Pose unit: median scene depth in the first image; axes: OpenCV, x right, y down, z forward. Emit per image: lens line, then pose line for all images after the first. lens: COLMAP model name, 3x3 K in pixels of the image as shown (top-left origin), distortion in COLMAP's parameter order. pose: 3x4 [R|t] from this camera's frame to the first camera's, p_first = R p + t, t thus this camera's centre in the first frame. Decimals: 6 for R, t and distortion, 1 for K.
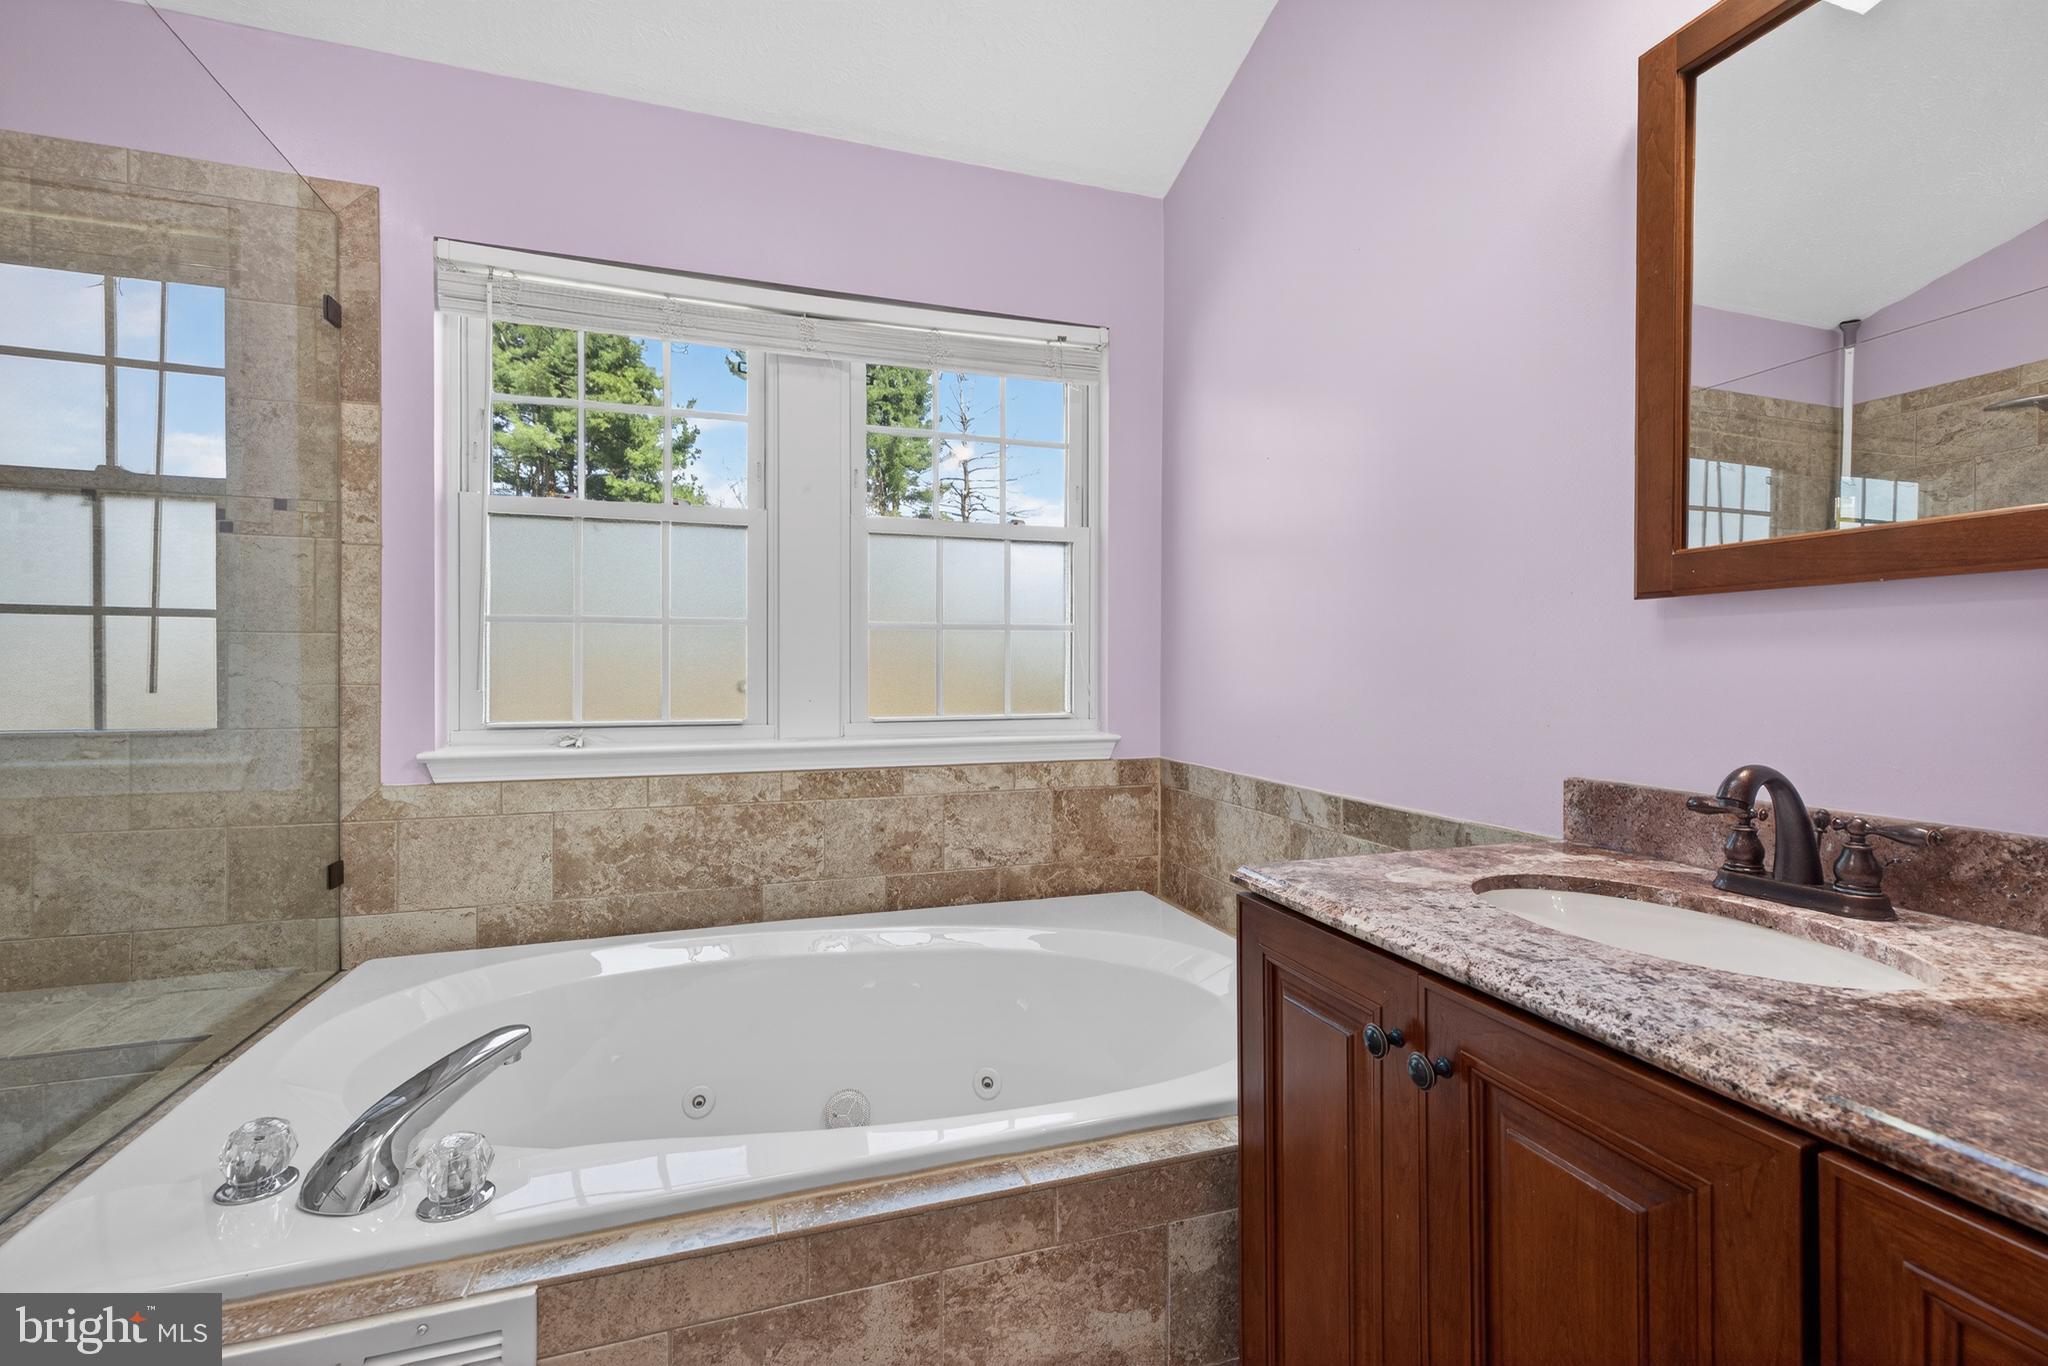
lens RADIAL K [[877.0, 0, 1022.4], [0, 877.0, 671.9], [0, 0, 1]] dist [0.009807, -0.002266]
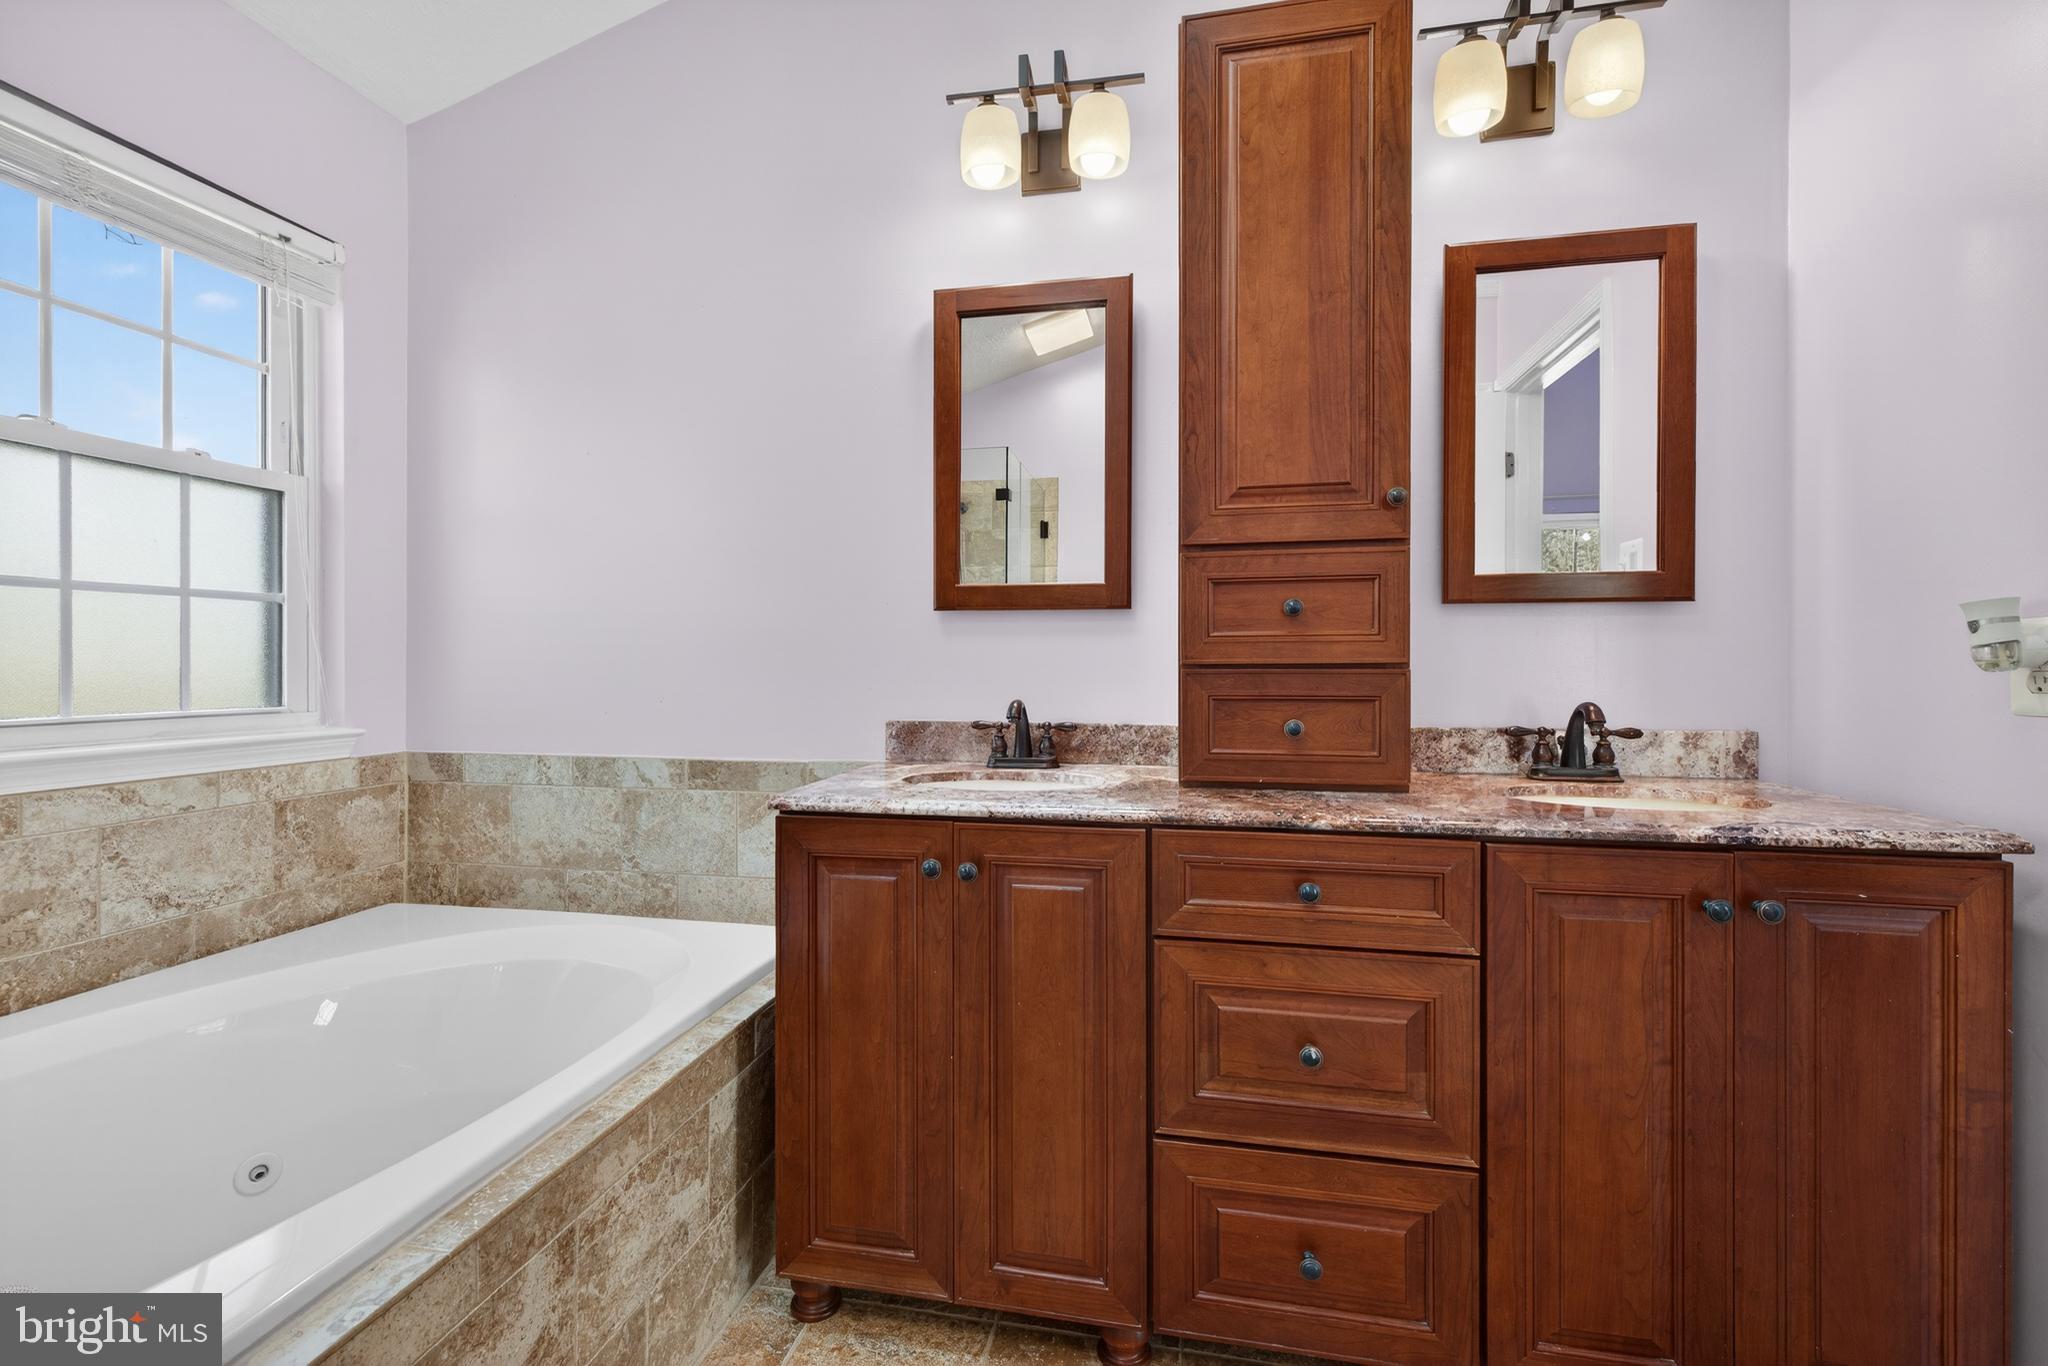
lens RADIAL K [[877.0, 0, 1030.0], [0, 877.0, 671.5], [0, 0, 1]] dist [0.009807, -0.002266]
pose [[0.484068, -0.007488, 0.874998, -0.387054], [0.001156, 0.999968, 0.007918, 0.012281], [-0.875030, -0.002821, 0.484061, 0.012181]]
